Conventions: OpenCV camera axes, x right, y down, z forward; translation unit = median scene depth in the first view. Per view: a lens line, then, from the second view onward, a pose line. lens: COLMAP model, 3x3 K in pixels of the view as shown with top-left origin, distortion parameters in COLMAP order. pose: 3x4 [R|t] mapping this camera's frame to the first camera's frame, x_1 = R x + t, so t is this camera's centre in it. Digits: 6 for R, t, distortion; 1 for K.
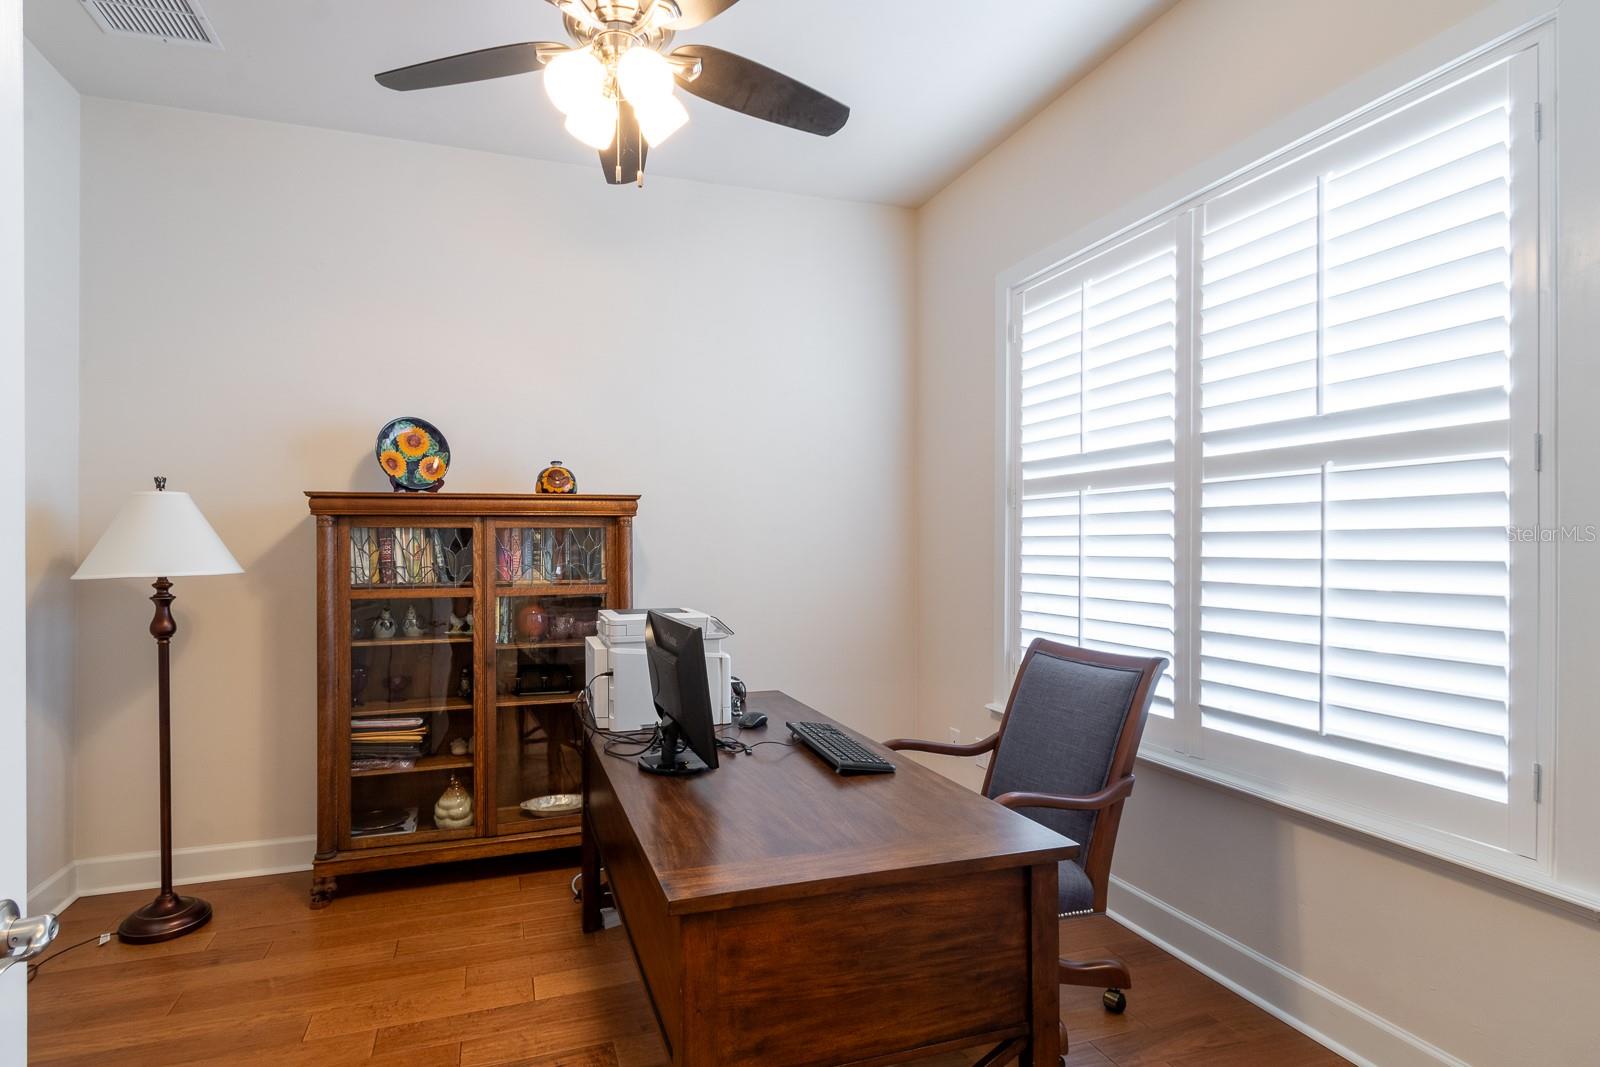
lens RADIAL K [[768.1, 0, 727.9], [0, 768.1, 546.3], [0, 0, 1]] dist [0.006823, -0.000875]
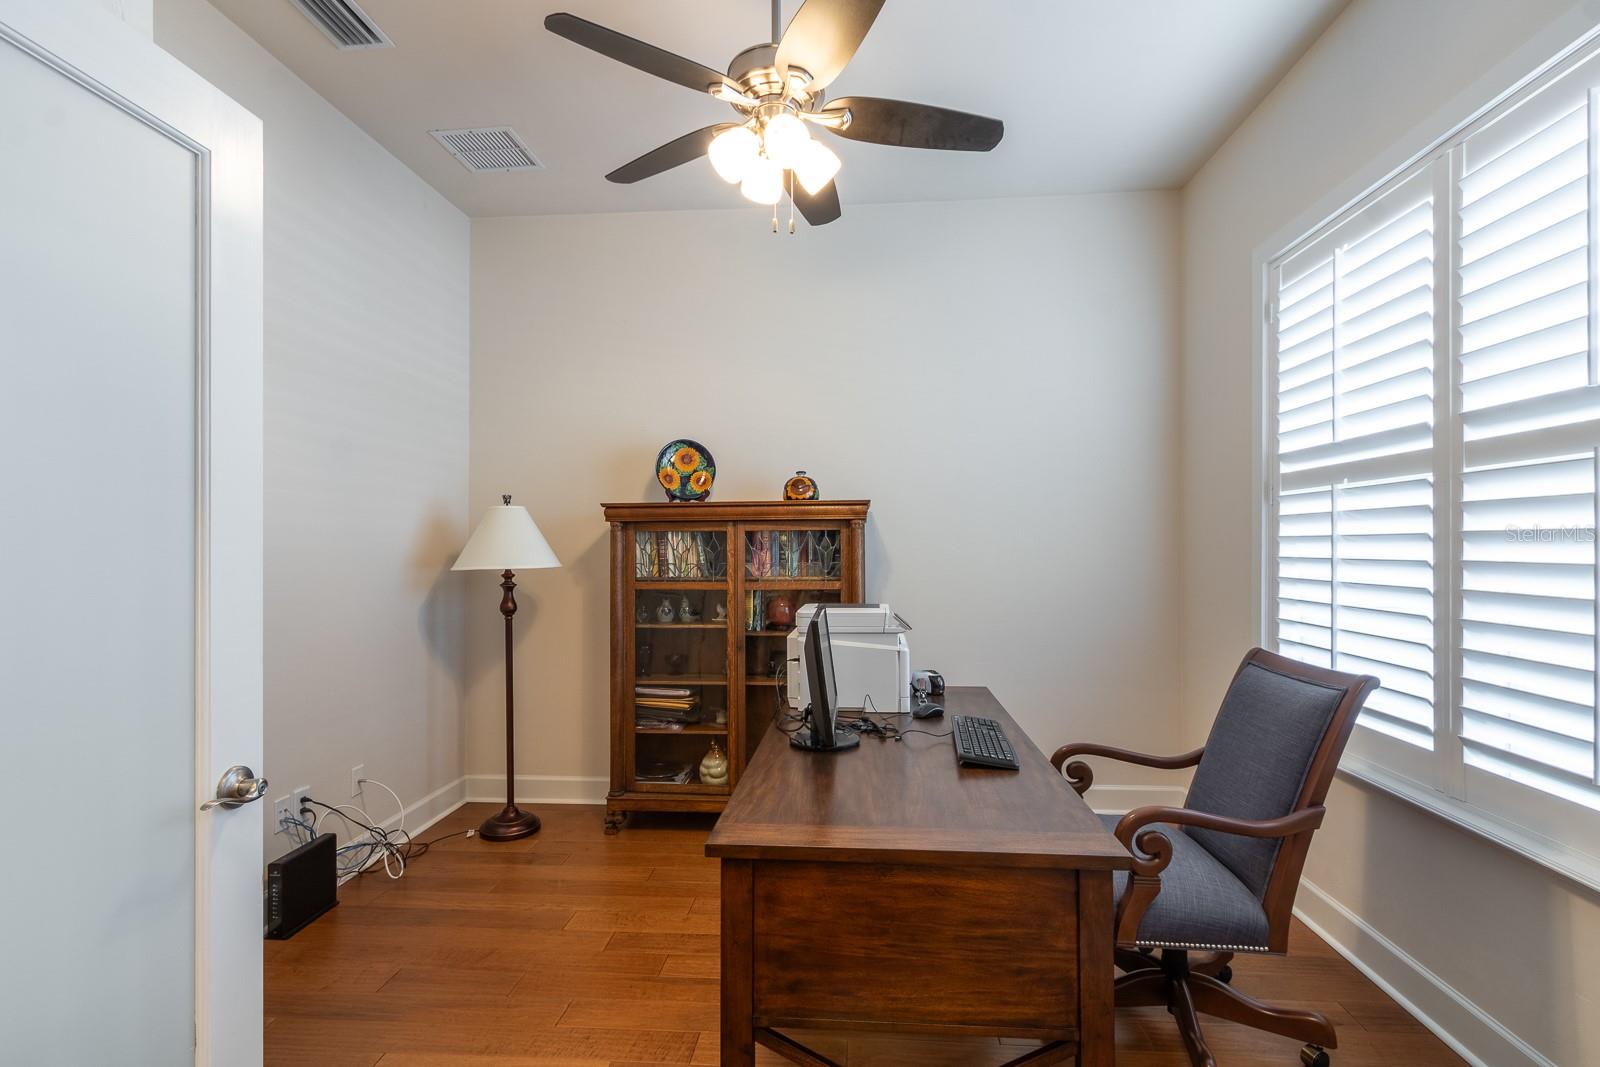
lens RADIAL K [[736.3, 0, 809.5], [0, 736.3, 542.2], [0, 0, 1]] dist [0.008719, -0.005597]
pose [[0.933035, -0.001112, -0.359783, 0.217045], [-0.000507, 0.999990, -0.004404, -0.002300], [0.359784, 0.004292, 0.933026, -0.007741]]
